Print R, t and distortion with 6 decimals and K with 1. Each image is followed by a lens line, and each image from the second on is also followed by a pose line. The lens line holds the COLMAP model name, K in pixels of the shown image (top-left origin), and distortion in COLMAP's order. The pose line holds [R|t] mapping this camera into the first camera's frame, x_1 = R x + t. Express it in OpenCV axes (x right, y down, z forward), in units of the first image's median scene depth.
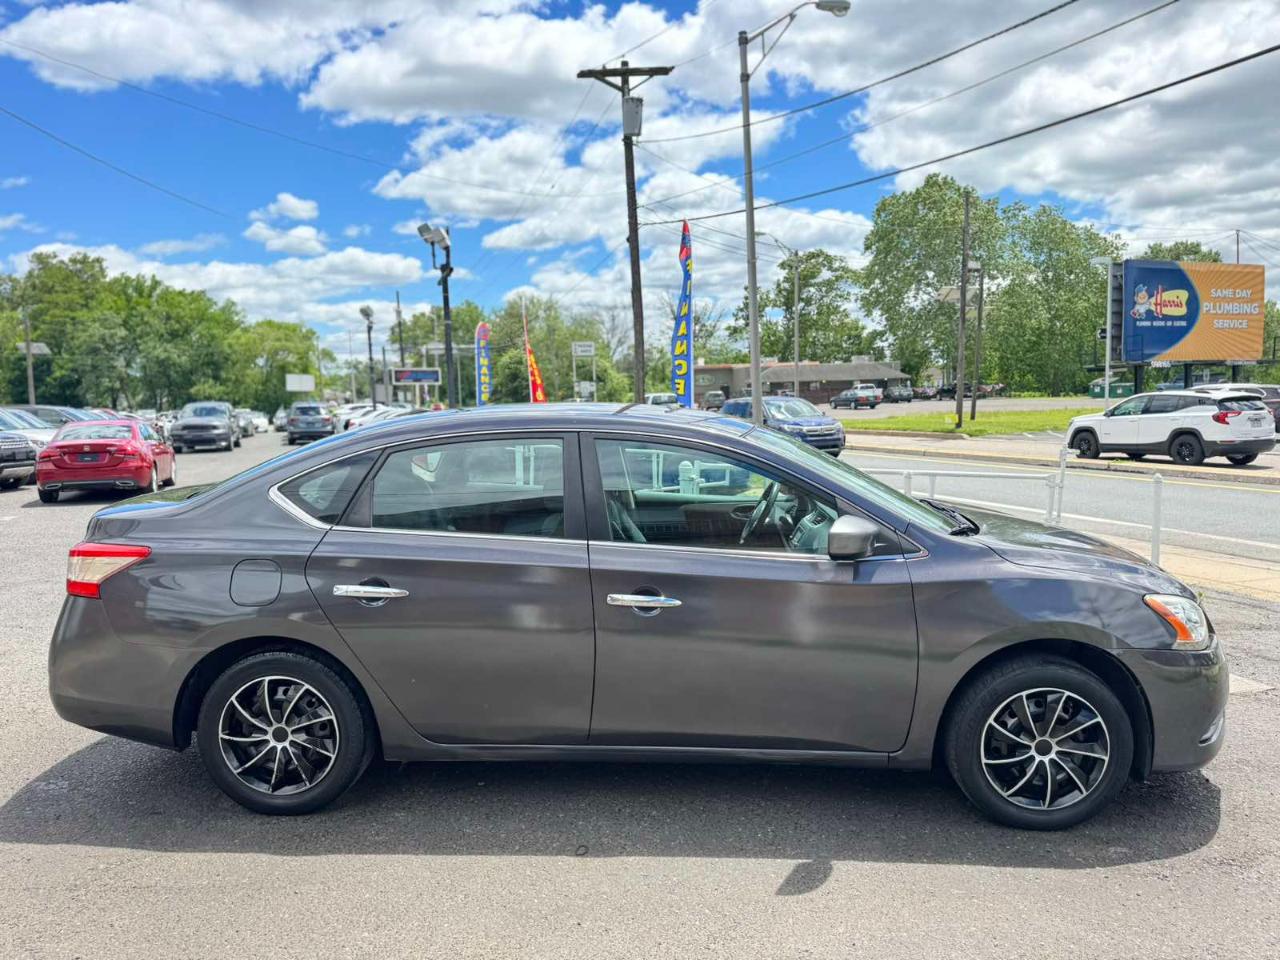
lens RADIAL K [[907.9, 0, 666.9], [0, 907.9, 491.3], [0, 0, 1]] dist [0.024626, -0.038255]
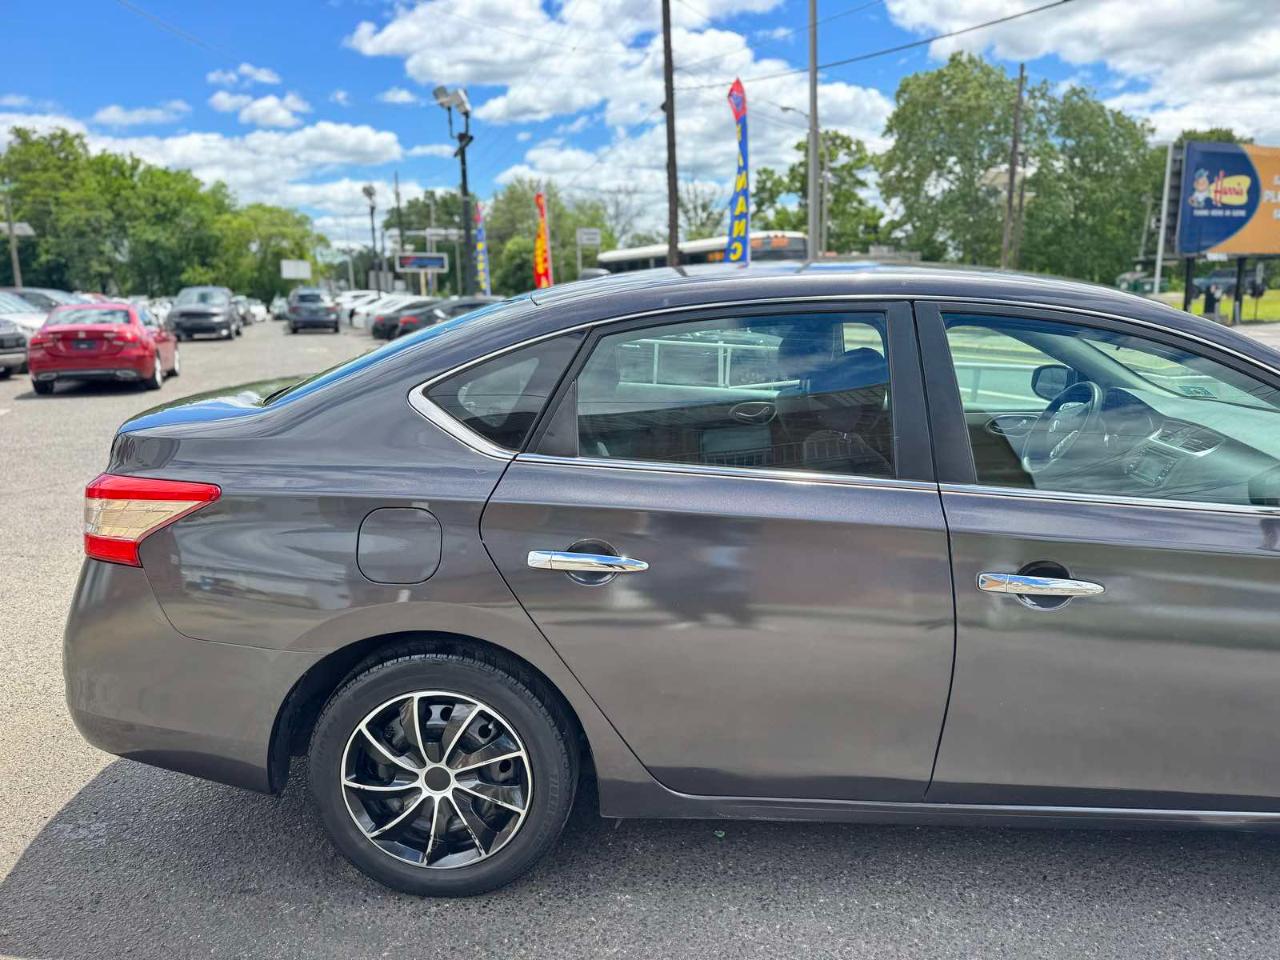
lens RADIAL K [[907.9, 0, 667.4], [0, 907.9, 485.7], [0, 0, 1]] dist [0.024626, -0.038255]
pose [[0.999949, 0.009509, 0.003545, -0.027515], [-0.009838, 0.994063, 0.108362, -0.000852], [-0.002494, -0.108391, 0.994105, 0.039787]]
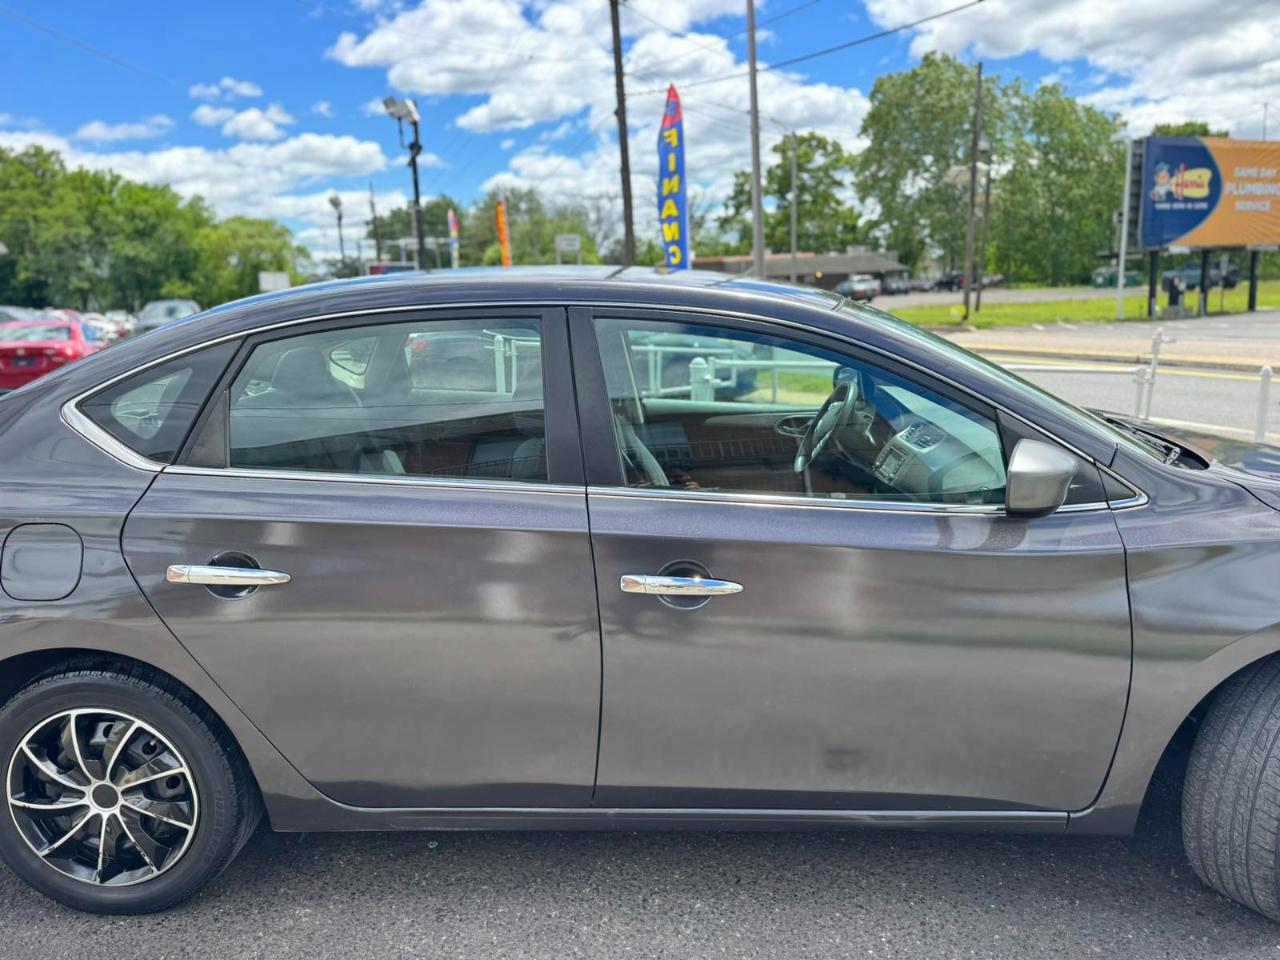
lens RADIAL K [[907.9, 0, 664.3], [0, 907.9, 483.2], [0, 0, 1]] dist [0.024626, -0.038255]
pose [[0.999880, -0.012775, 0.008710, -0.004068], [0.011824, 0.994746, 0.101684, -0.000900], [-0.009964, -0.101569, 0.994779, 0.040097]]
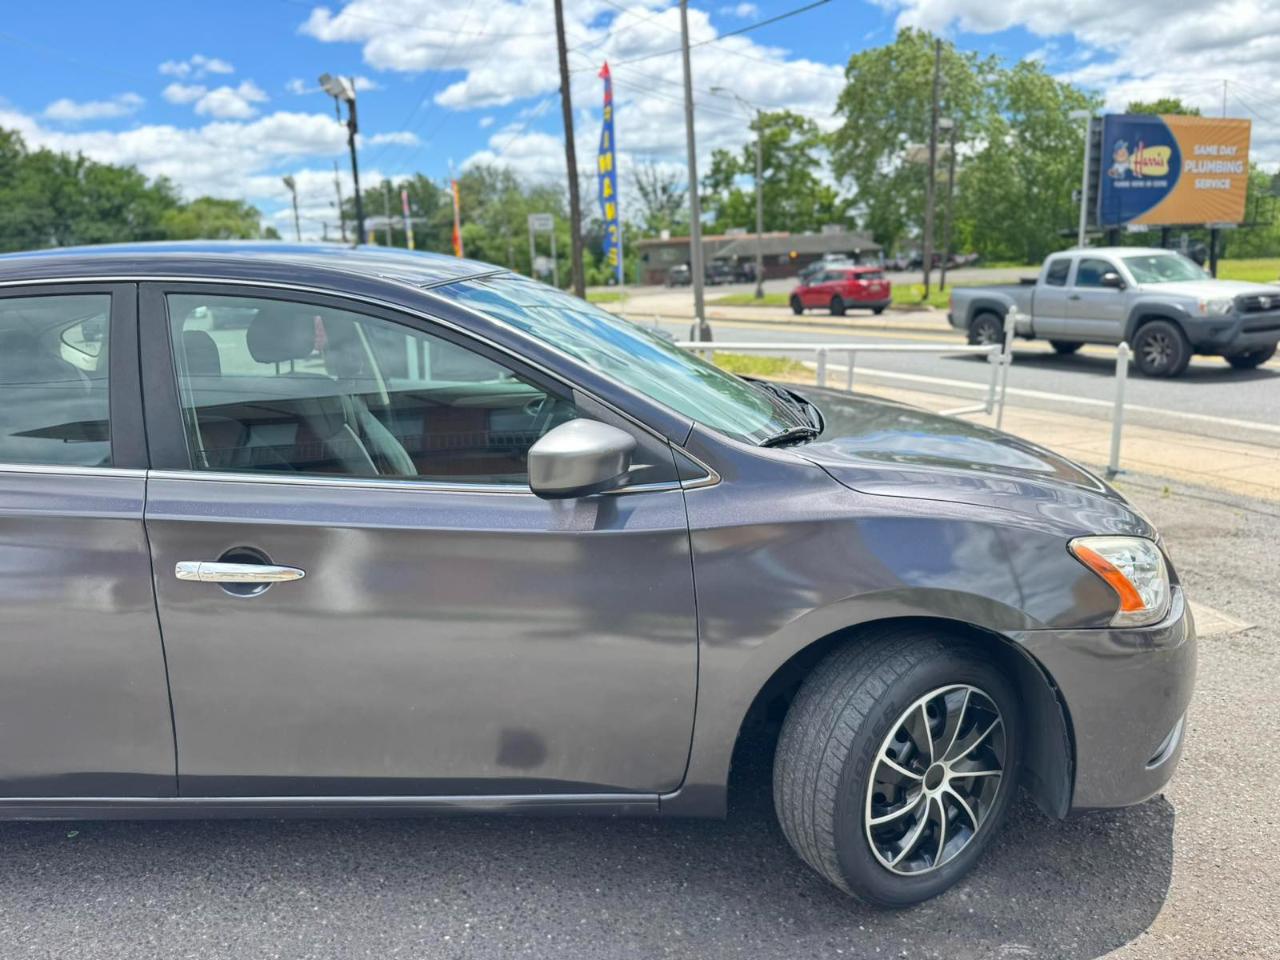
lens RADIAL K [[907.9, 0, 667.2], [0, 907.9, 495.7], [0, 0, 1]] dist [0.024626, -0.038255]
pose [[0.999432, -0.021172, 0.026226, 0.023651], [0.017458, 0.990756, 0.134529, -0.000252], [-0.028832, -0.133995, 0.990563, 0.041032]]
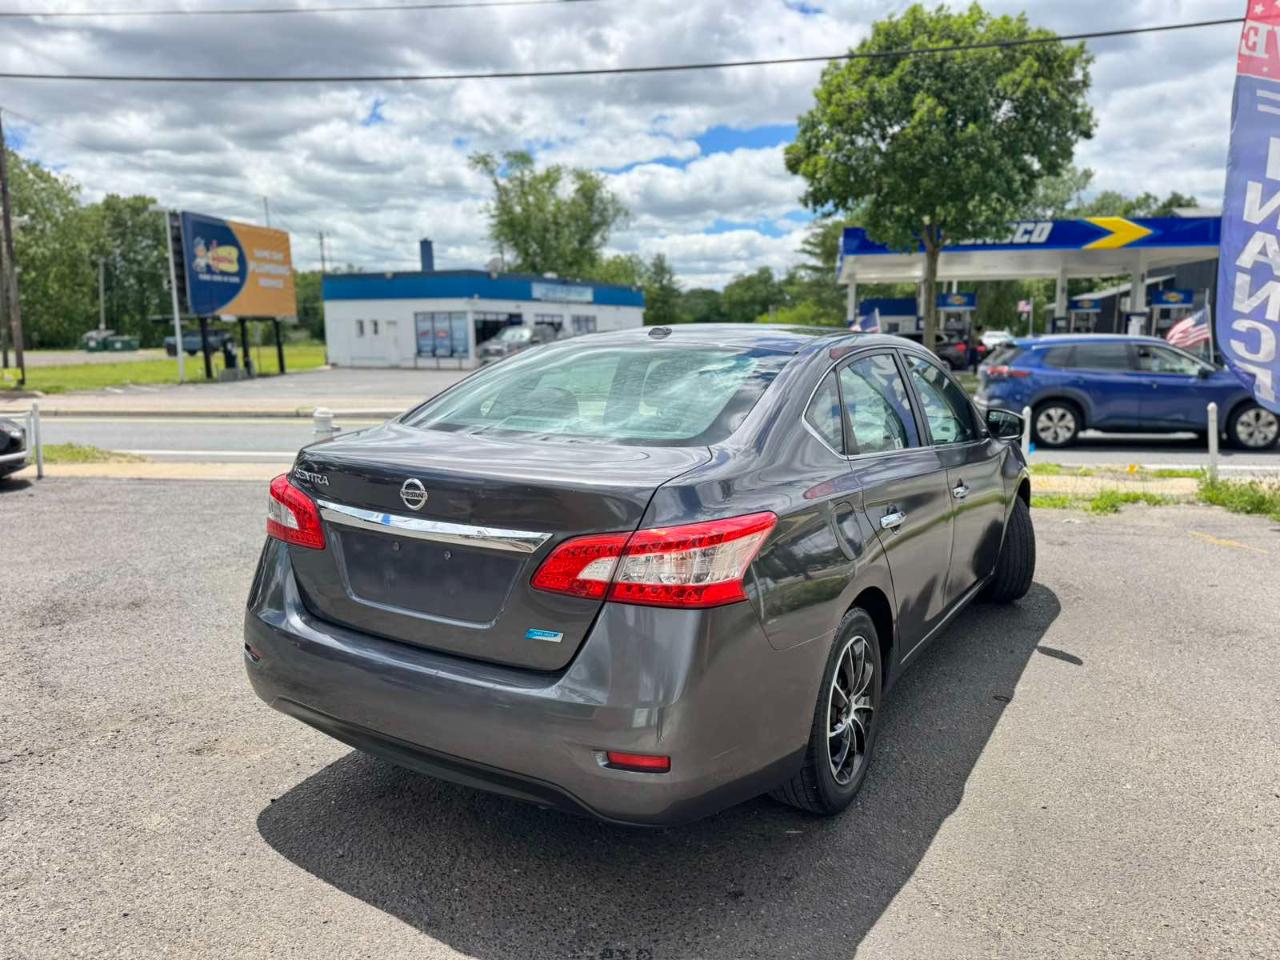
lens RADIAL K [[907.9, 0, 633.2], [0, 907.9, 485.2], [0, 0, 1]] dist [0.024626, -0.038255]
pose [[0.512184, -0.121676, 0.850213, -0.125486], [0.086704, 0.992182, 0.089761, -0.003839], [-0.854488, 0.027742, 0.518730, 0.073973]]
